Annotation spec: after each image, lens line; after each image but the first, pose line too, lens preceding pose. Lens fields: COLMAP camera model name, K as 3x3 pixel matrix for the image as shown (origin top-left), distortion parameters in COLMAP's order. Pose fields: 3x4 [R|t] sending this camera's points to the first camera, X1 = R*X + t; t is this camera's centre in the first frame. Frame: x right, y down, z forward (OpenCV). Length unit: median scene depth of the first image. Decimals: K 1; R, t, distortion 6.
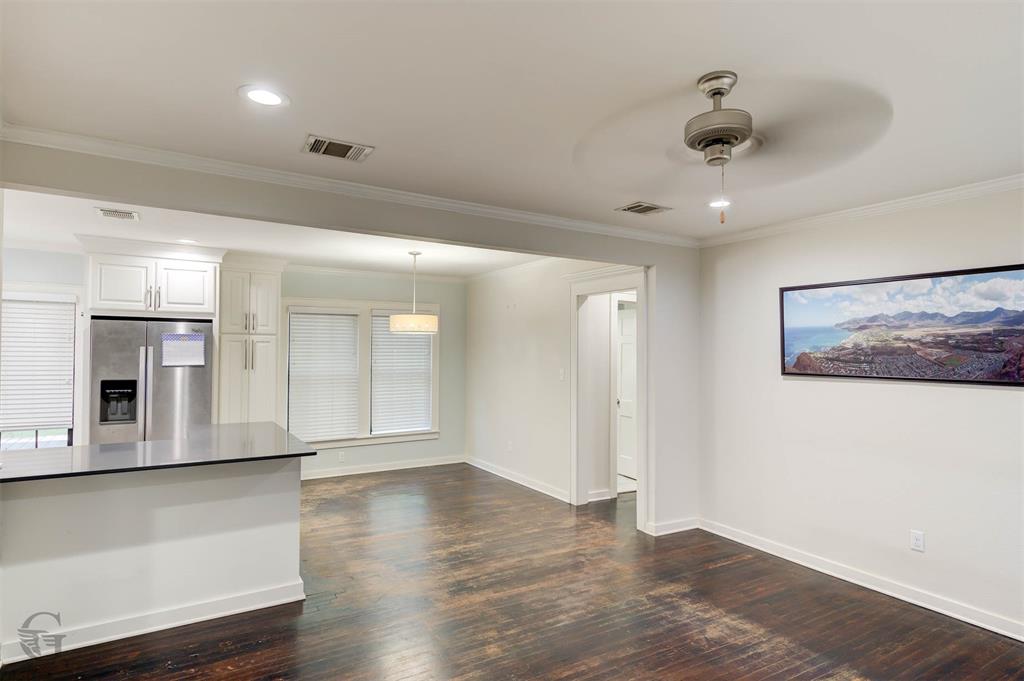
lens RADIAL K [[557.6, 0, 513.6], [0, 557.6, 339.4], [0, 0, 1]] dist [0.017196, 0.000689]
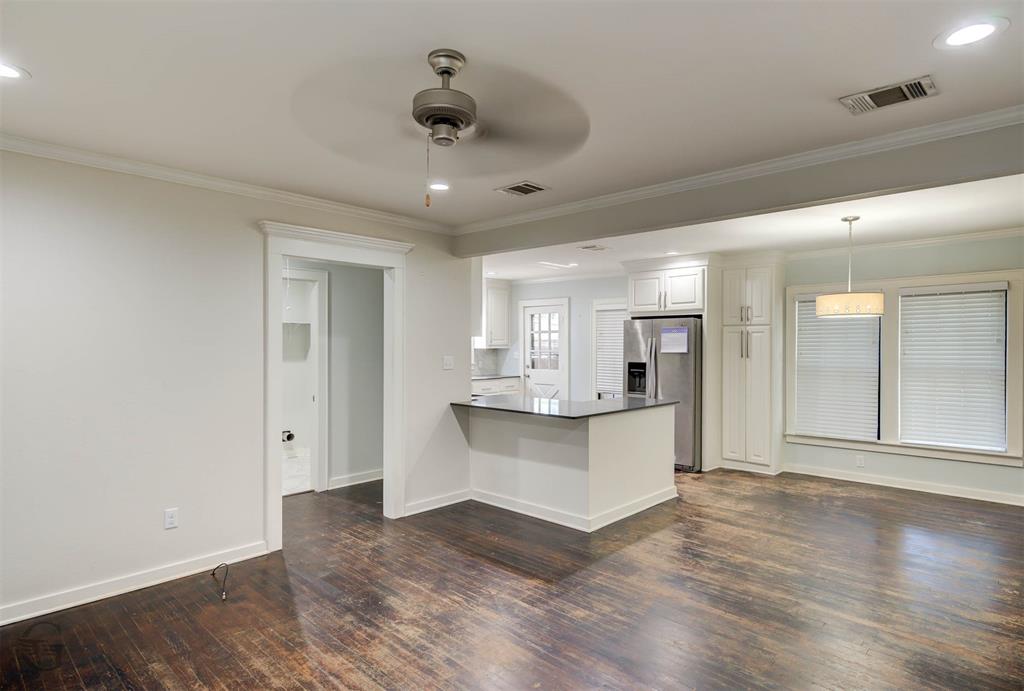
lens RADIAL K [[557.6, 0, 512.8], [0, 557.6, 349.6], [0, 0, 1]] dist [0.017196, 0.000689]
pose [[0.268740, 0.004317, -0.963203, 0.516269], [0.024731, 0.999629, 0.011380, 0.016146], [0.962895, -0.026879, 0.268534, 0.319773]]
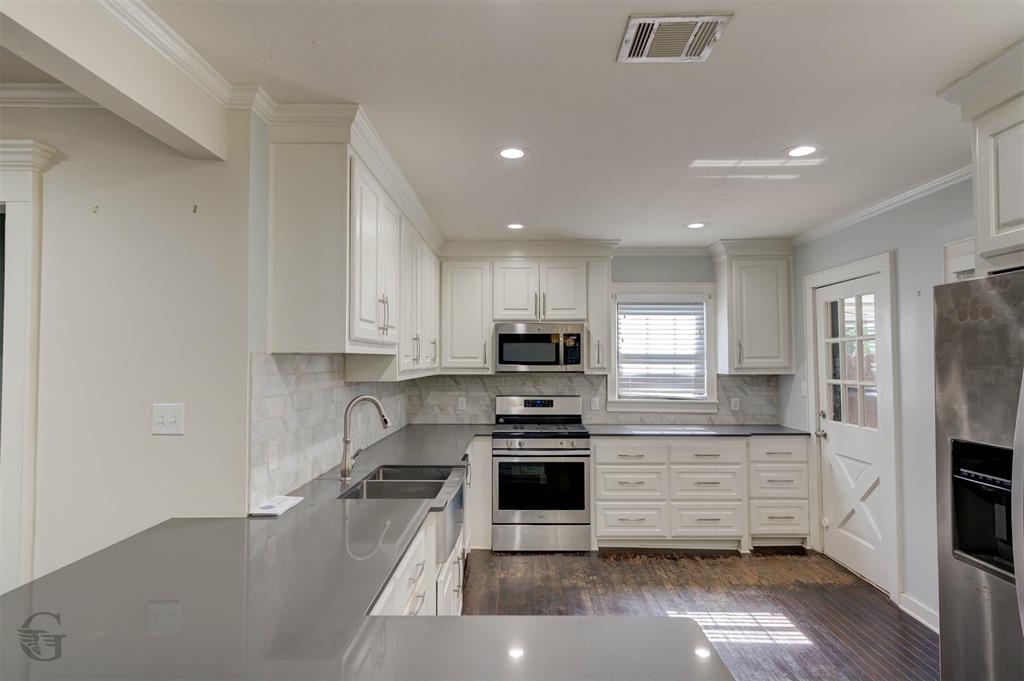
lens RADIAL K [[557.6, 0, 513.3], [0, 557.6, 340.6], [0, 0, 1]] dist [0.017196, 0.000689]
pose [[-0.520691, -0.037622, -0.852916, -0.238953], [0.020545, 0.998187, -0.056573, 0.019739], [0.853498, -0.046980, -0.518974, 0.893104]]
